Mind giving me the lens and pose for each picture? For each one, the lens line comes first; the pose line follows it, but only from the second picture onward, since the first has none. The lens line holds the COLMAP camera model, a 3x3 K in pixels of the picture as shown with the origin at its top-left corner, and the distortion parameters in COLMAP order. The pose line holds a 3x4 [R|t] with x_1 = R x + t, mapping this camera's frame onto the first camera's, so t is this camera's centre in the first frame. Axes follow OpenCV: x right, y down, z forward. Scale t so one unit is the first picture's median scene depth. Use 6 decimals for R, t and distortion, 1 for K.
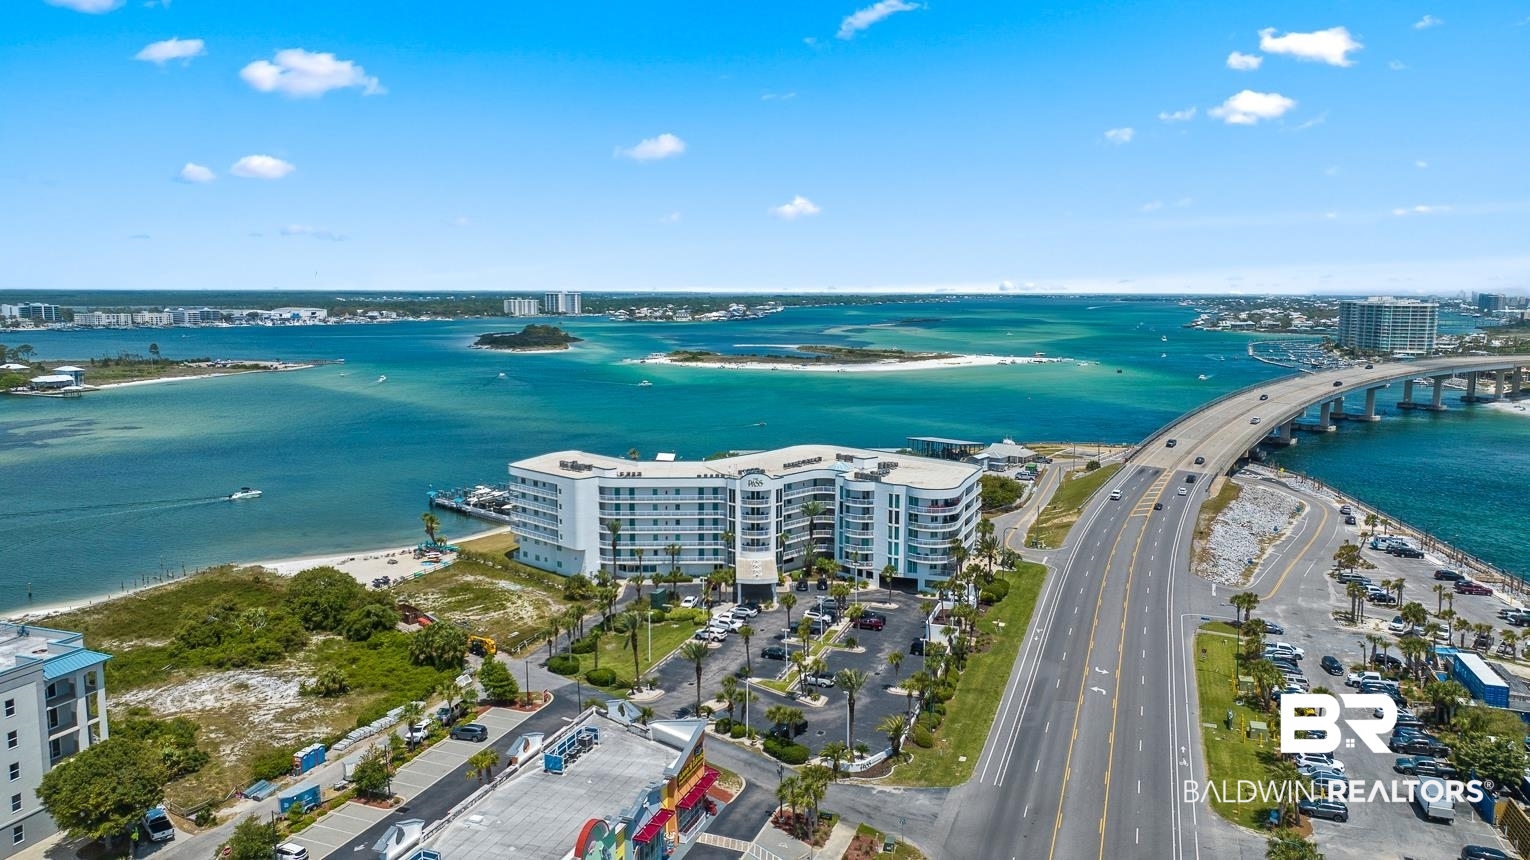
lens RADIAL K [[1065.2, 0, 762.1], [0, 1065.2, 429.3], [0, 0, 1]] dist [-0.027007, 0.019293]
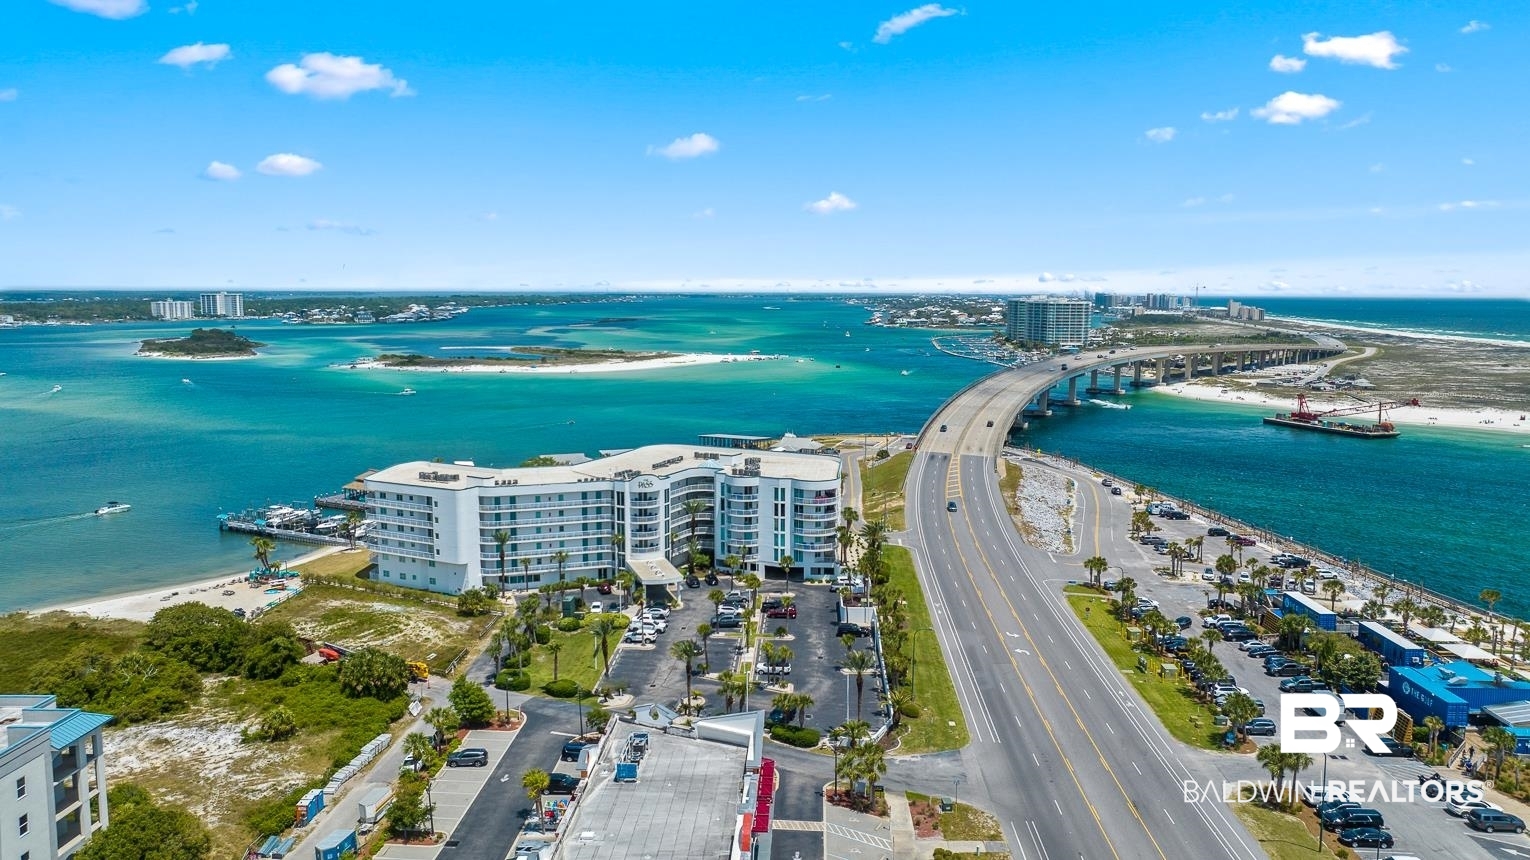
lens RADIAL K [[1065.2, 0, 756.9], [0, 1065.2, 456.9], [0, 0, 1]] dist [-0.027007, 0.019293]
pose [[0.956410, -0.044649, 0.288595, -0.186895], [0.037187, 0.998818, 0.031292, -0.002250], [-0.289651, -0.019196, 0.956940, 0.013731]]
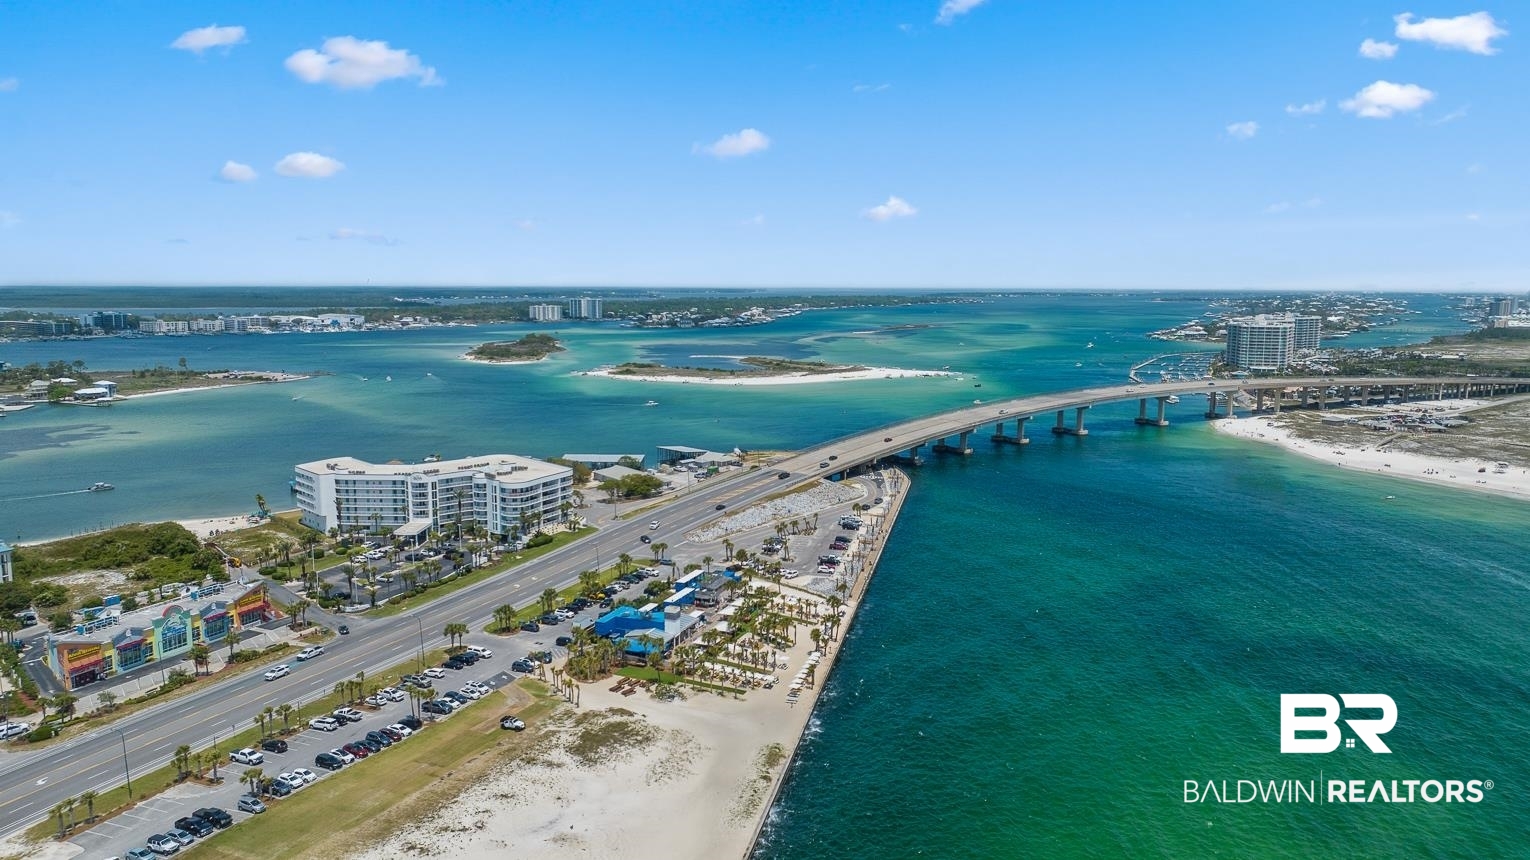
lens RADIAL K [[1065.2, 0, 753.6], [0, 1065.2, 433.0], [0, 0, 1]] dist [-0.027007, 0.019293]
pose [[0.997650, 0.008705, -0.067962, 0.632280], [-0.008128, 0.999929, 0.008755, -0.041040], [0.068033, -0.008182, 0.997650, -0.658867]]
